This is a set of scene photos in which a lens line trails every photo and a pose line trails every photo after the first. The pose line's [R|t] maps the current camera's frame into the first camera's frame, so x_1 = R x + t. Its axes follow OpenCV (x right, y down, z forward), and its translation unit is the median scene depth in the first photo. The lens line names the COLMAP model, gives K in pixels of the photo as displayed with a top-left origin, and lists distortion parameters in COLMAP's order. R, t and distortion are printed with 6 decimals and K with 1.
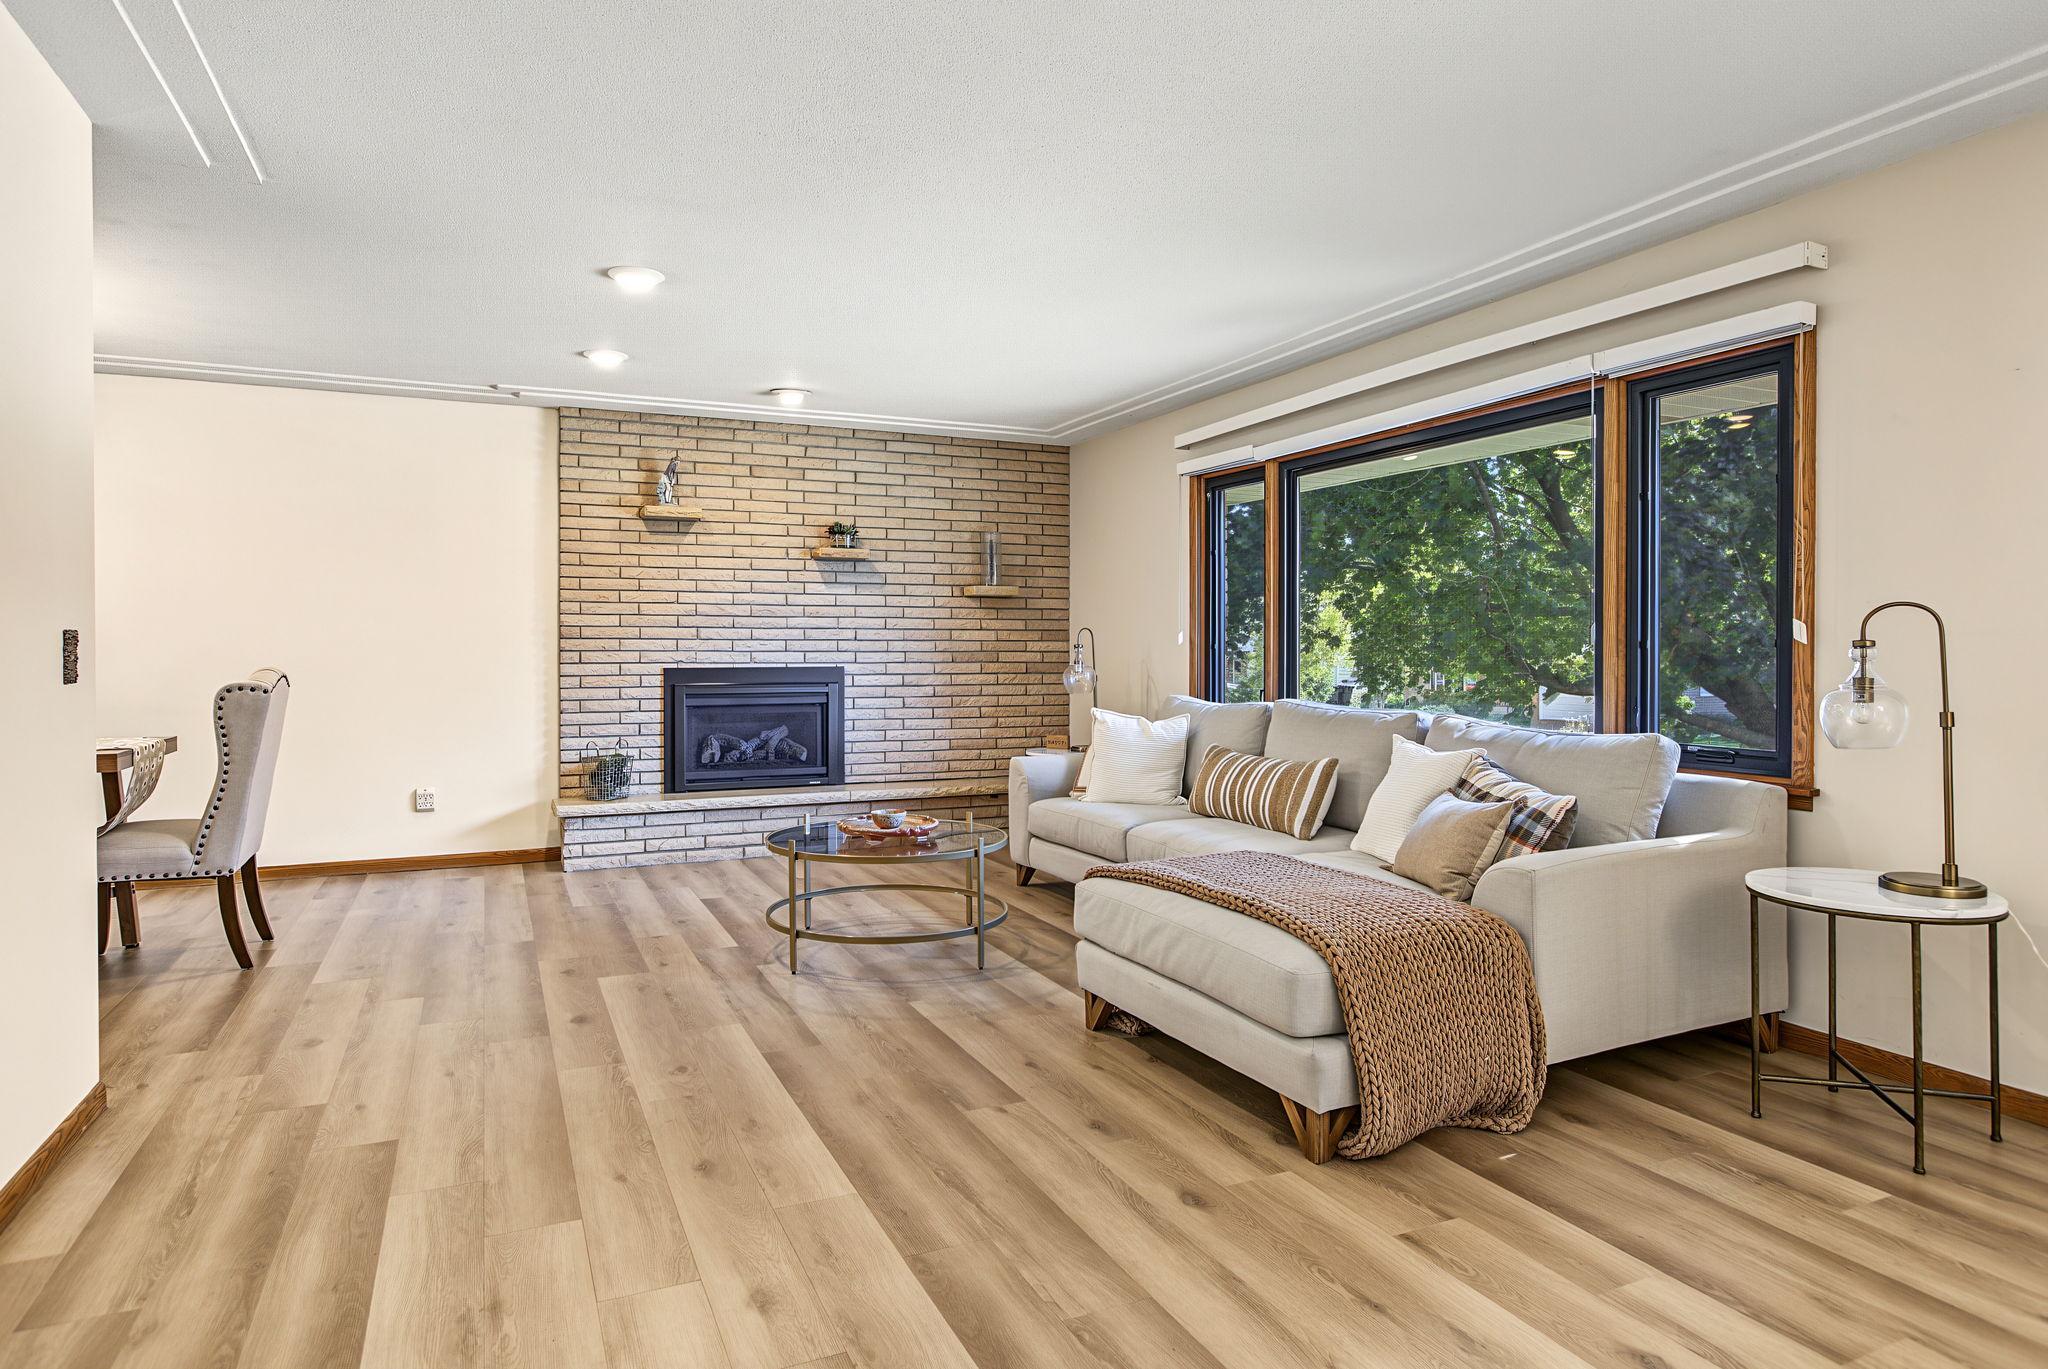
lens RADIAL K [[1151.2, 0, 1027.2], [0, 1151.2, 670.6], [0, 0, 1]] dist [-0.002855, 0.000168]
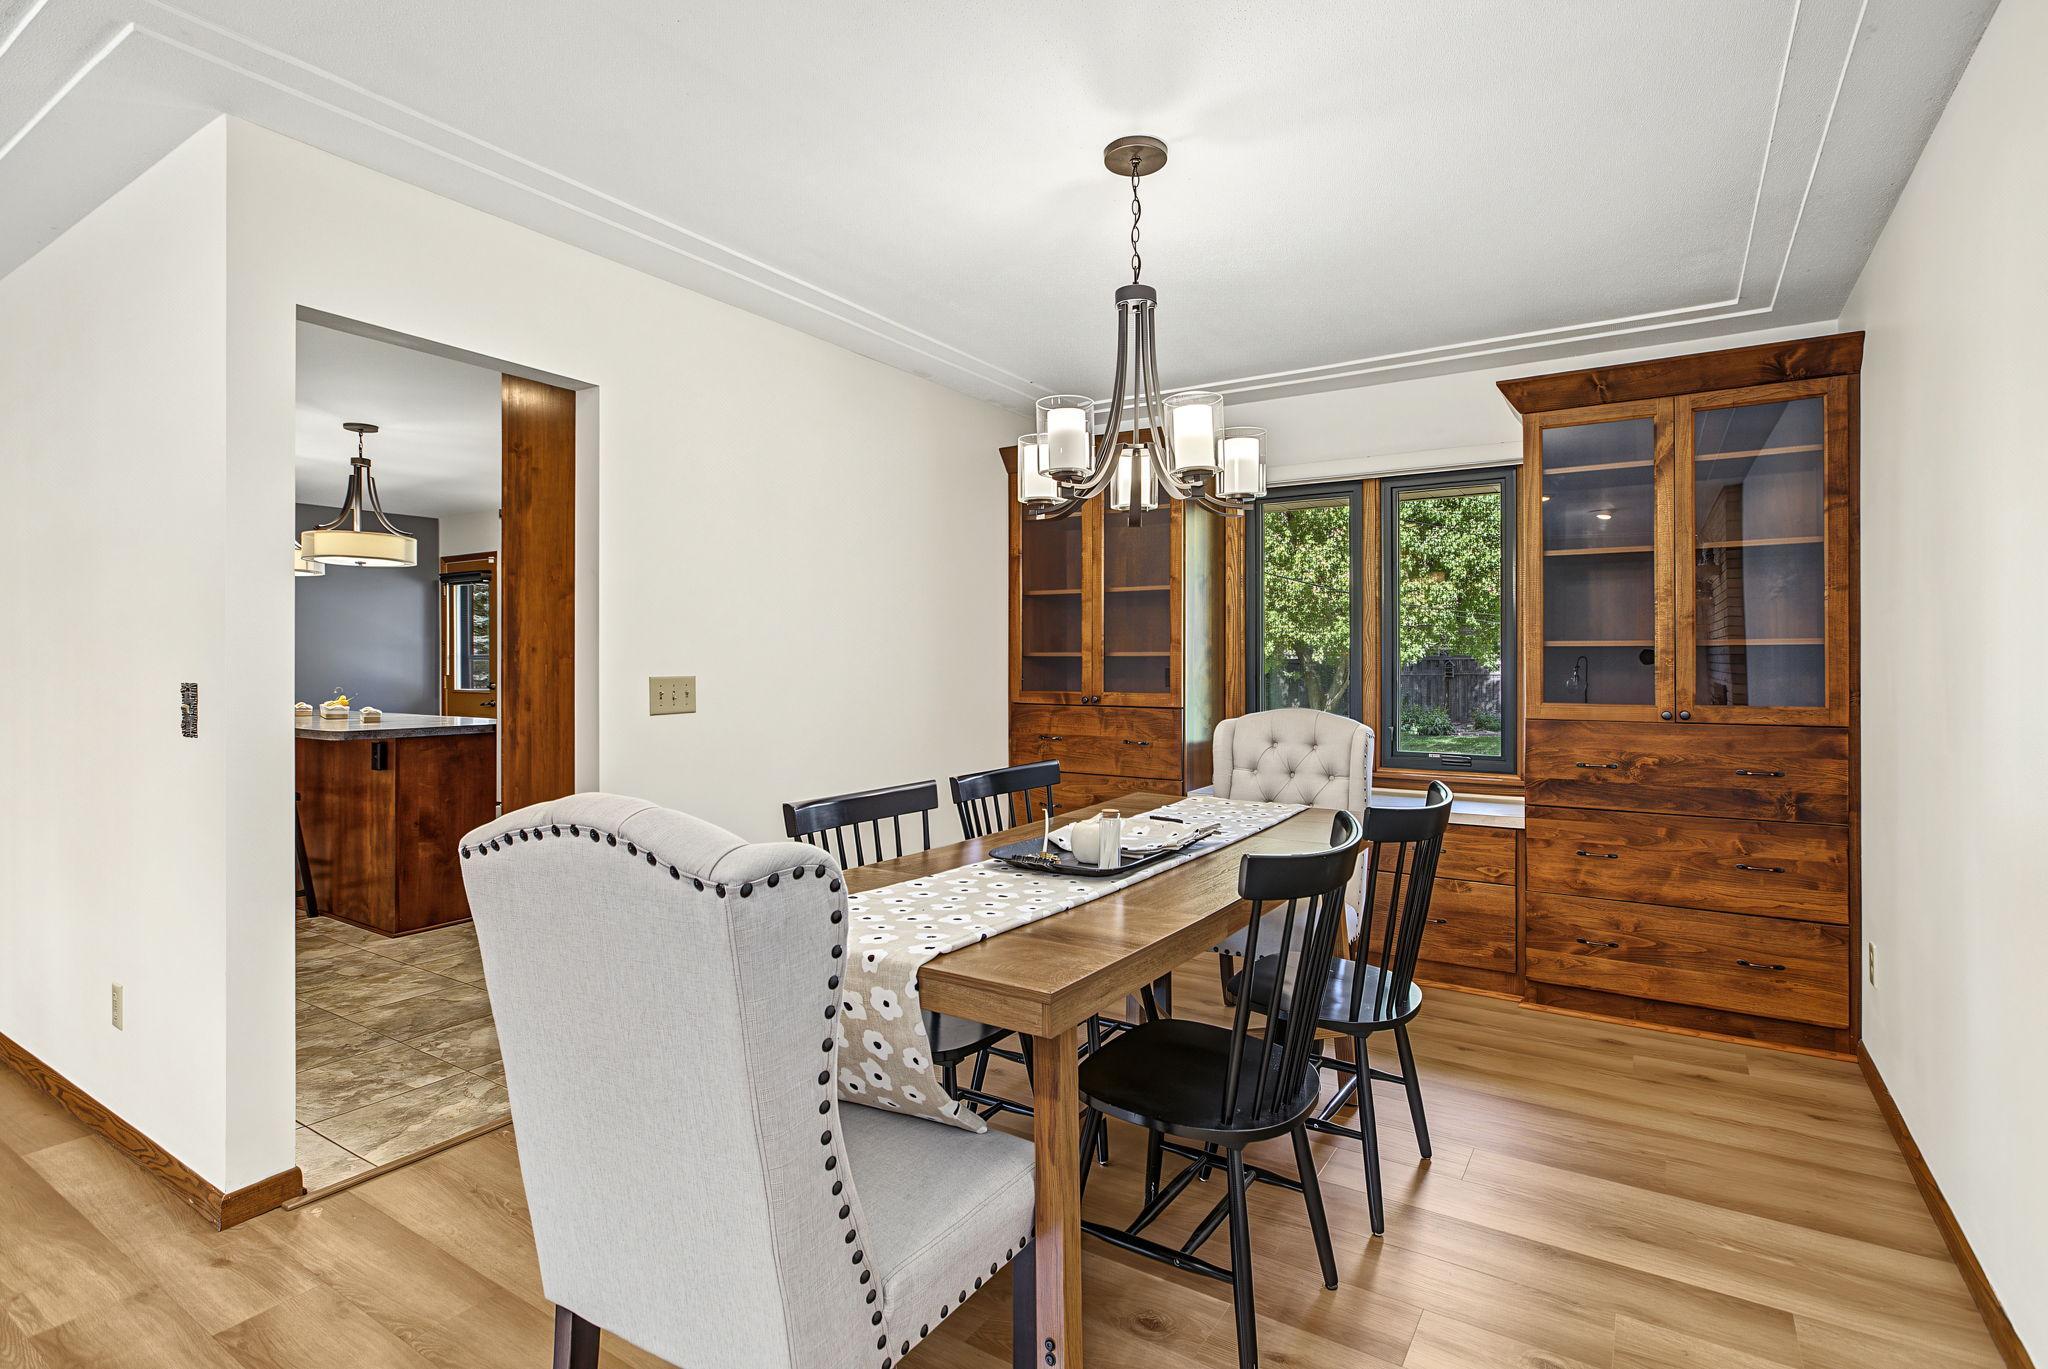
lens RADIAL K [[998.7, 0, 1026.3], [0, 998.7, 664.9], [0, 0, 1]] dist [-0.009765, 0.003168]
pose [[-0.848203, -0.002432, -0.529665, -0.510252], [-0.007365, 0.999947, 0.007204, -0.031754], [0.529620, 0.010011, -0.848176, 1.080990]]
